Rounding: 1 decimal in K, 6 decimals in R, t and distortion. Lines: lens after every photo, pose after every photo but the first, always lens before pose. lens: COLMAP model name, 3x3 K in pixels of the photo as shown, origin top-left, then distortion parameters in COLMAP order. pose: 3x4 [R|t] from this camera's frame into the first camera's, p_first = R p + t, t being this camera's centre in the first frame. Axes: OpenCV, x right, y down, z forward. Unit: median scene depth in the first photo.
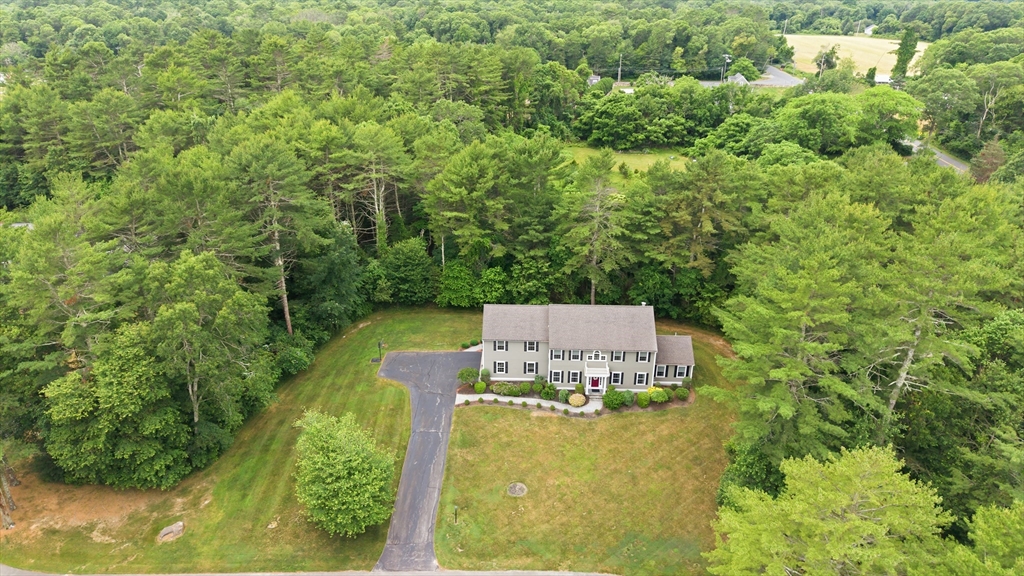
lens RADIAL K [[674.1, 0, 512.0], [0, 674.1, 288.0], [0, 0, 1]] dist [0.118767, -0.184107]
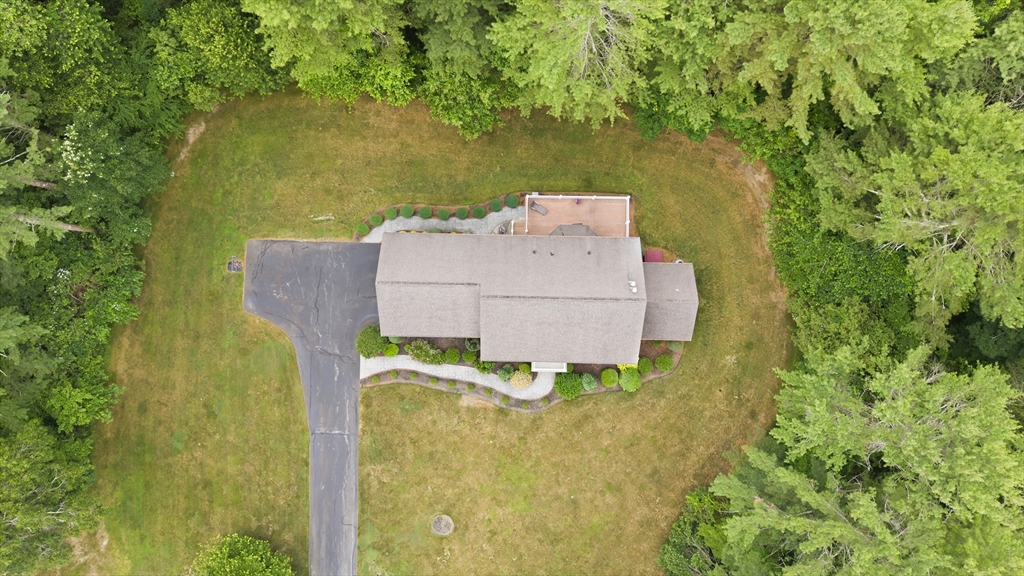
lens RADIAL K [[674.1, 0, 512.0], [0, 674.1, 288.0], [0, 0, 1]] dist [0.118767, -0.184107]
pose [[0.999894, -0.005872, -0.013327, 0.095901], [0.014555, 0.433118, 0.901220, -0.551635], [0.000480, -0.901318, 0.433157, 0.761017]]
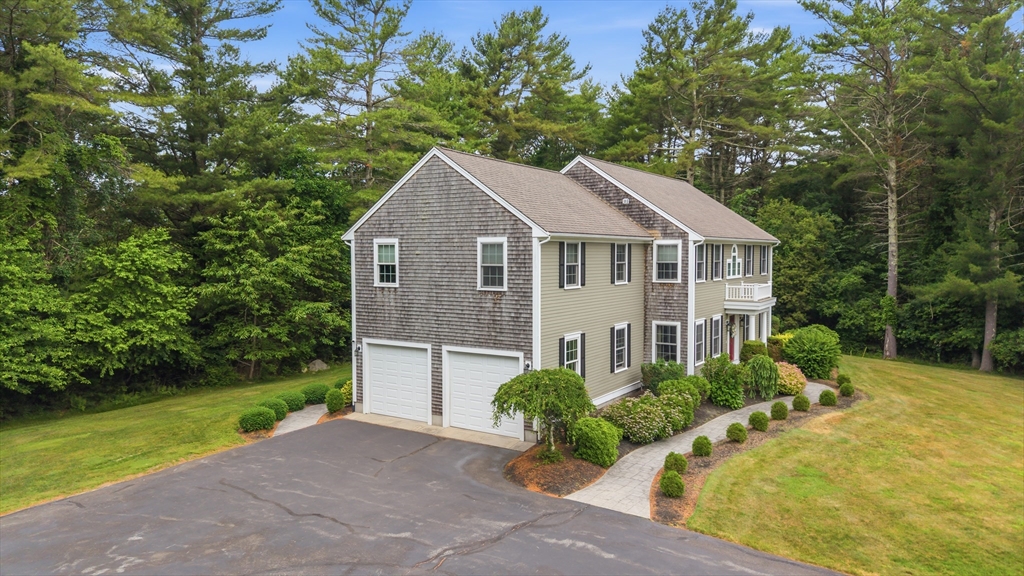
lens RADIAL K [[674.1, 0, 512.0], [0, 674.1, 288.0], [0, 0, 1]] dist [0.118767, -0.184107]
pose [[0.528793, -0.052357, 0.847135, -0.256450], [0.365032, 0.915100, -0.171300, 0.132697], [-0.766244, 0.399813, 0.503010, 0.908330]]
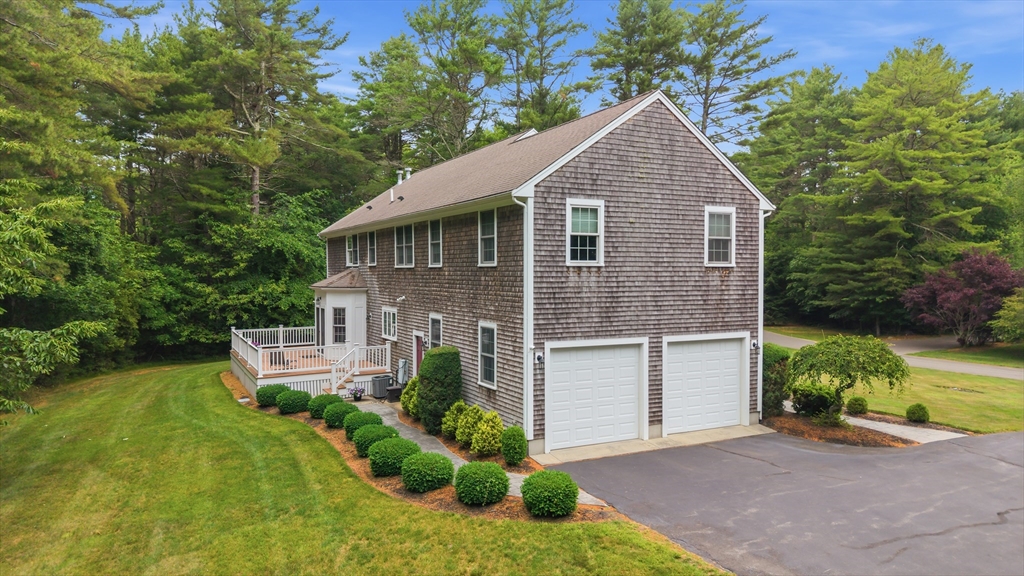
lens RADIAL K [[674.1, 0, 512.0], [0, 674.1, 288.0], [0, 0, 1]] dist [0.118767, -0.184107]
pose [[-0.472463, -0.030373, 0.880827, -0.213644], [0.369958, 0.900260, 0.229483, 0.014848], [-0.799944, 0.434291, -0.414103, 1.197533]]
